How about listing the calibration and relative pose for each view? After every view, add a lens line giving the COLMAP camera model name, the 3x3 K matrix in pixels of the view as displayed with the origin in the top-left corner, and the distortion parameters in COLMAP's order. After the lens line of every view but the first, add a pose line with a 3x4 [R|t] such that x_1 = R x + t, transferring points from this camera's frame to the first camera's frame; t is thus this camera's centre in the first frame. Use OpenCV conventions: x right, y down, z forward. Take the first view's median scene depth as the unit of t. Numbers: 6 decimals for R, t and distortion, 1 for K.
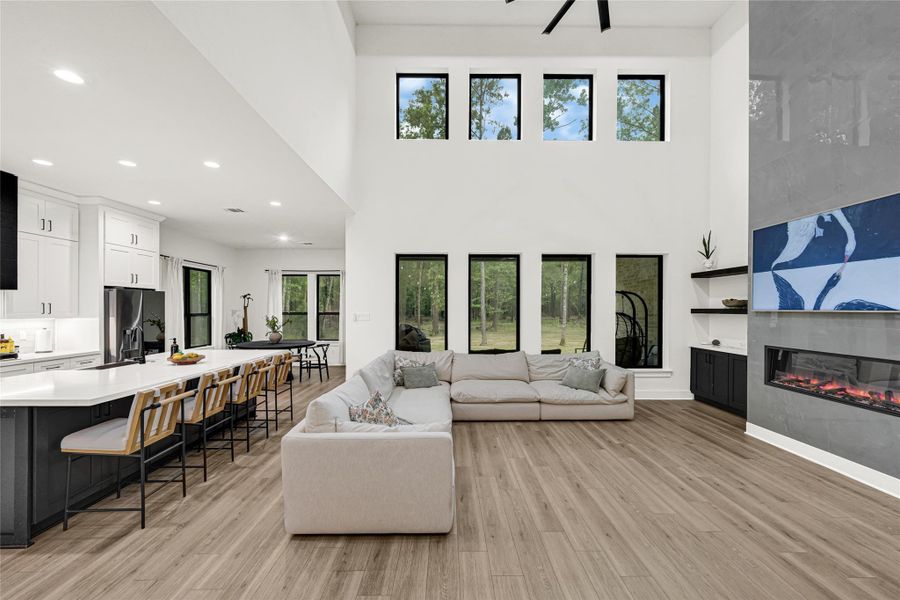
lens RADIAL K [[368.5, 0, 449.6], [0, 368.5, 308.6], [0, 0, 1]] dist [0.002049, 0.000290]
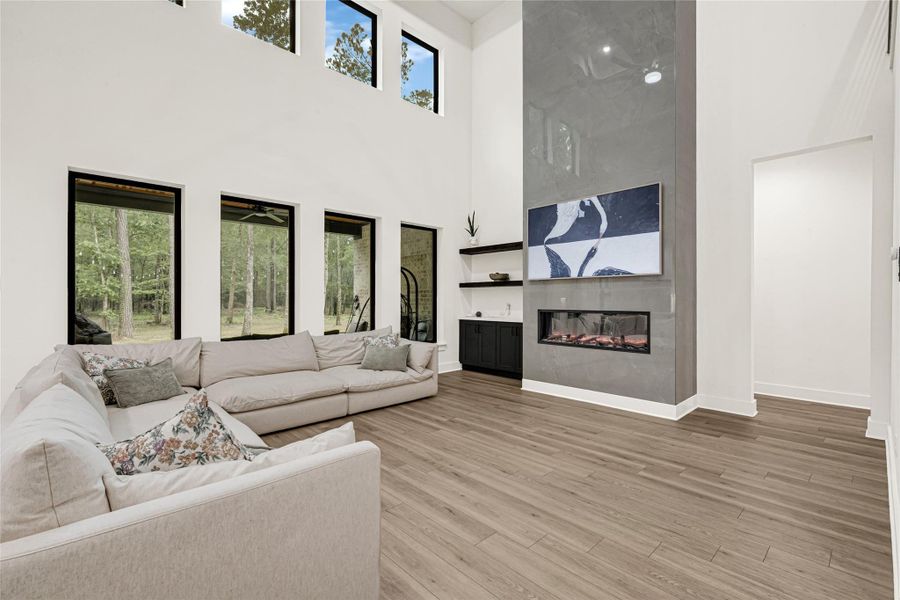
lens RADIAL K [[401.9, 0, 450.0], [0, 401.9, 300.0], [0, 0, 1]] dist [-0.000828, -0.000044]
pose [[0.732684, -0.002992, 0.680563, -0.210044], [0.002446, 0.999995, 0.001762, 0.068808], [-0.680565, 0.000374, 0.732688, 0.273262]]
